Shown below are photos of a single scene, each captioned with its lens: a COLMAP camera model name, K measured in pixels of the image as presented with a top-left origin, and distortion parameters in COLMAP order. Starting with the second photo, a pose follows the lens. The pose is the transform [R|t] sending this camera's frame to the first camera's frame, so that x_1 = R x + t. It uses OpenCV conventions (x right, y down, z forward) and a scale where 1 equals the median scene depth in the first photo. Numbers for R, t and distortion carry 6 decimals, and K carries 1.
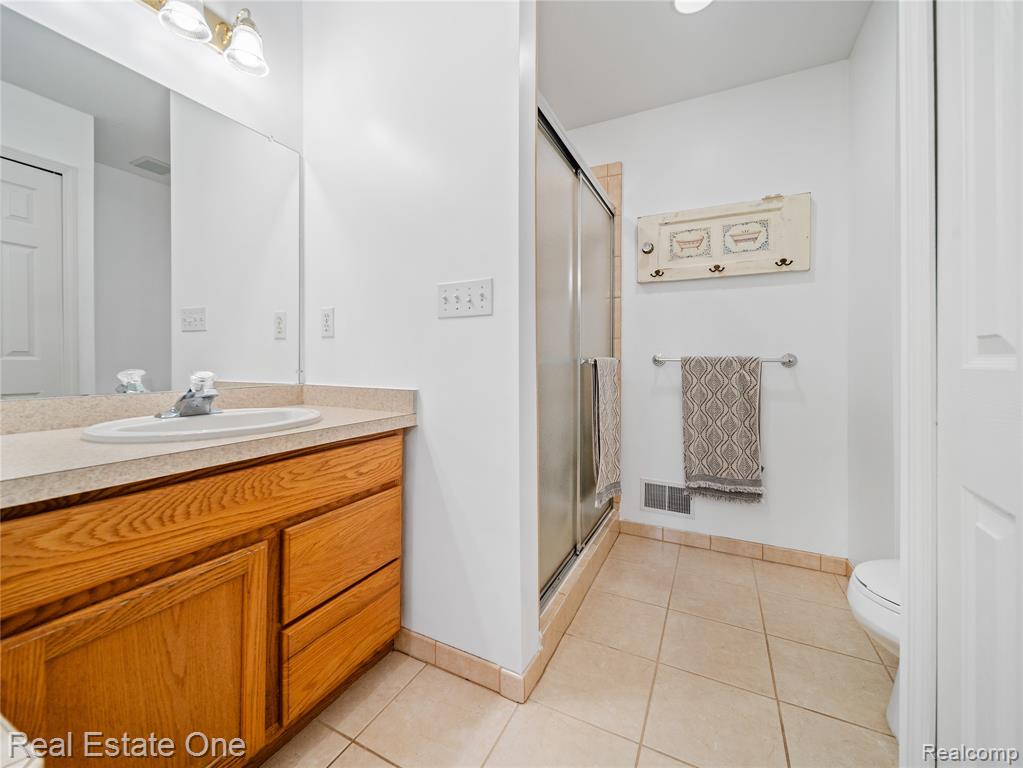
lens RADIAL K [[418.2, 0, 491.8], [0, 418.2, 356.4], [0, 0, 1]] dist [-0.000228, -0.001165]
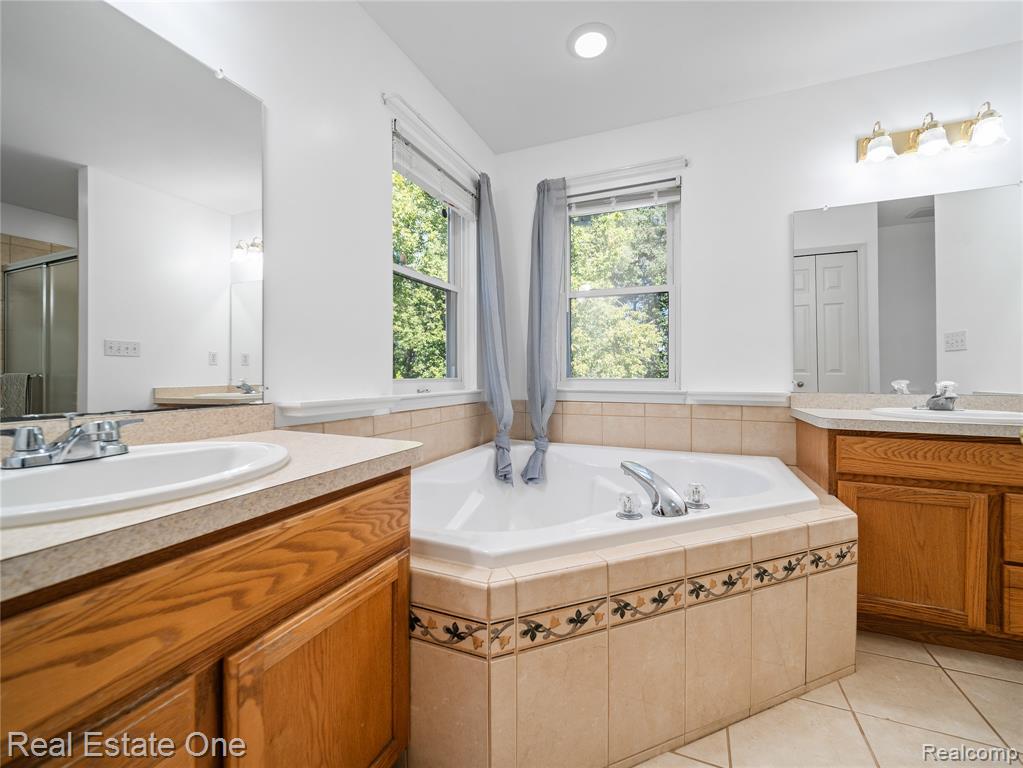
lens RADIAL K [[418.2, 0, 515.2], [0, 418.2, 377.1], [0, 0, 1]] dist [-0.000228, -0.001165]
pose [[0.090346, 0.003280, -0.995905, 0.758566], [0.008958, 0.999951, 0.004106, 0.001936], [0.995870, -0.009293, 0.090312, -0.774707]]
